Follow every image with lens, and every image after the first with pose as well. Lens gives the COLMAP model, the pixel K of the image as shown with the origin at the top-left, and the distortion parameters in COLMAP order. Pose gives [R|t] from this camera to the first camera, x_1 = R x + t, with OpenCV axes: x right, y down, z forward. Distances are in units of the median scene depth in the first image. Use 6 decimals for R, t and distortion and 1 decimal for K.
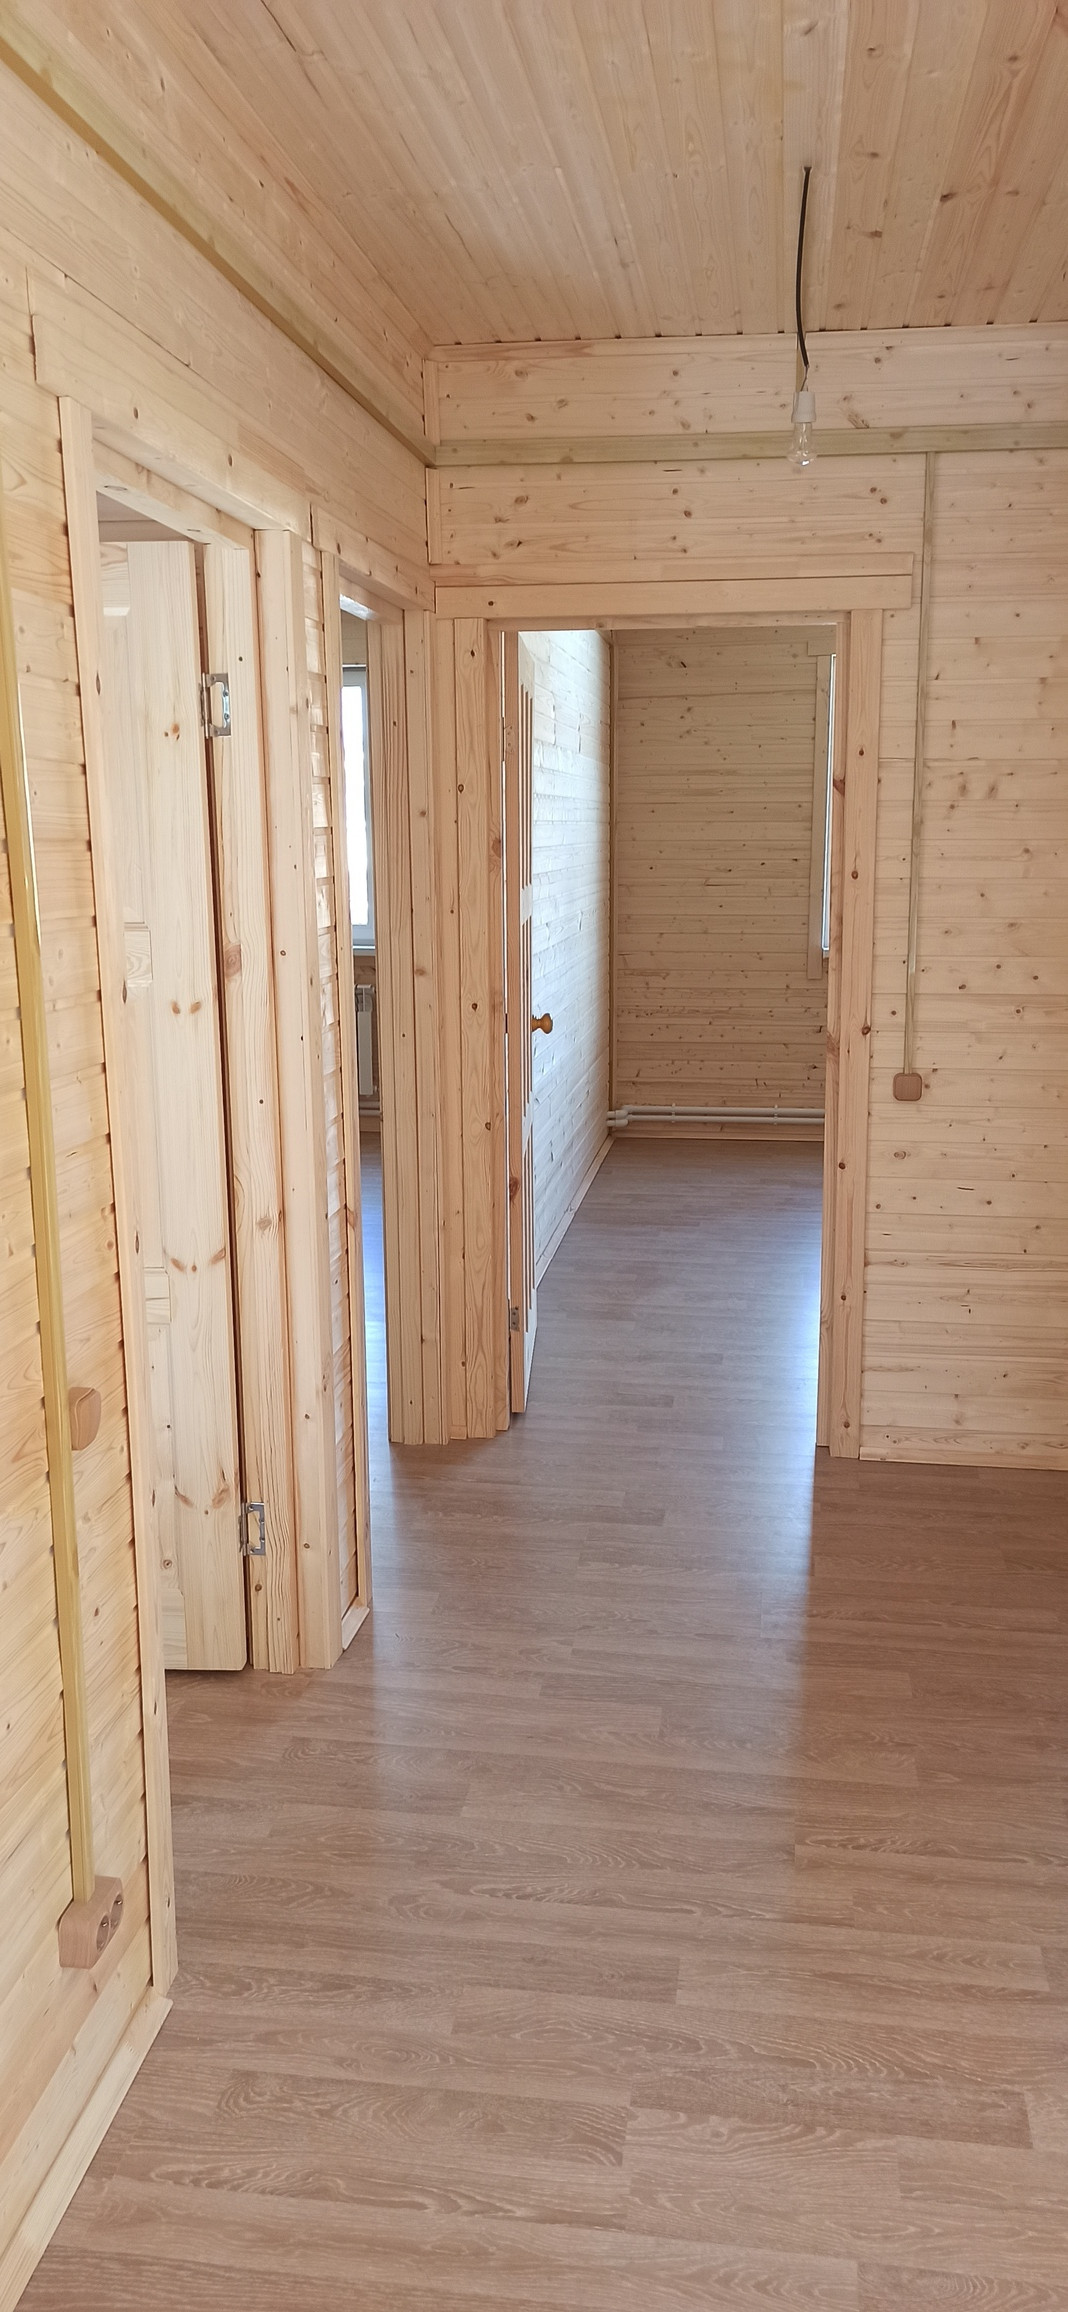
lens RADIAL K [[1696.0, 0, 542.2], [0, 1696.0, 1162.4], [0, 0, 1]] dist [0.011604, -0.000062]
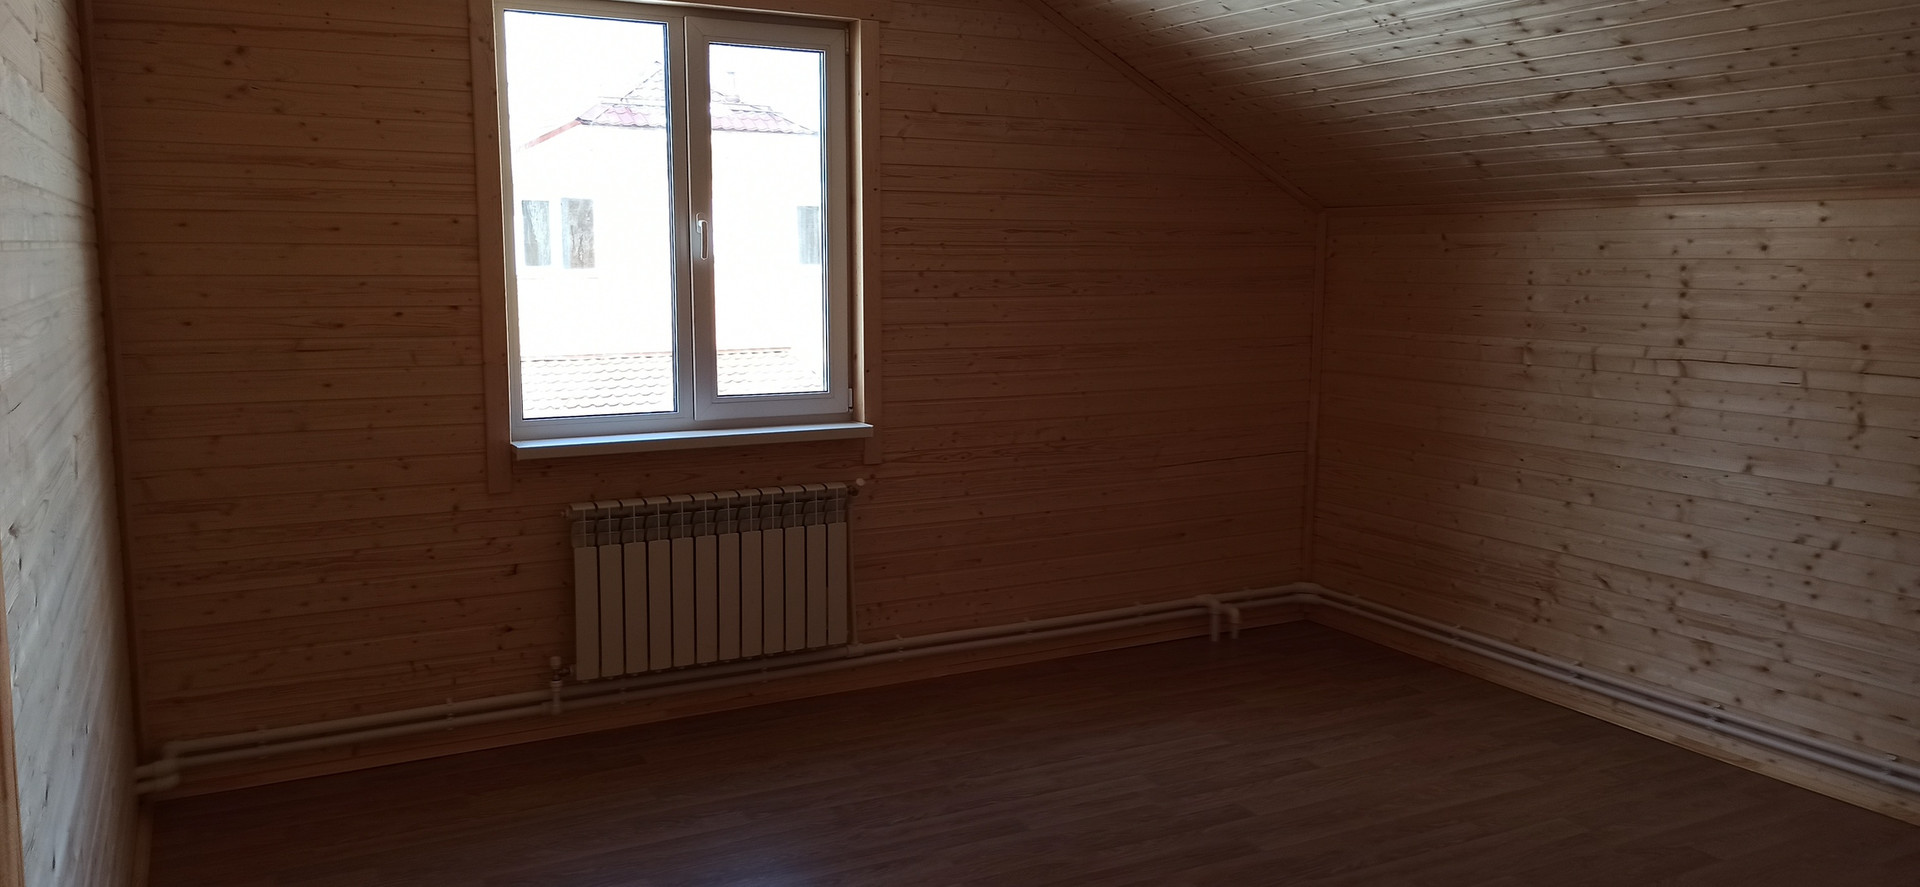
lens RADIAL K [[1408.5, 0, 975.1], [0, 1408.5, 439.0], [0, 0, 1]] dist [0.011604, -0.000062]
pose [[0.801632, -0.070563, 0.593638, -0.007289], [0.106024, 0.994049, -0.025014, -0.096011], [-0.588340, 0.082992, 0.804343, 0.470988]]
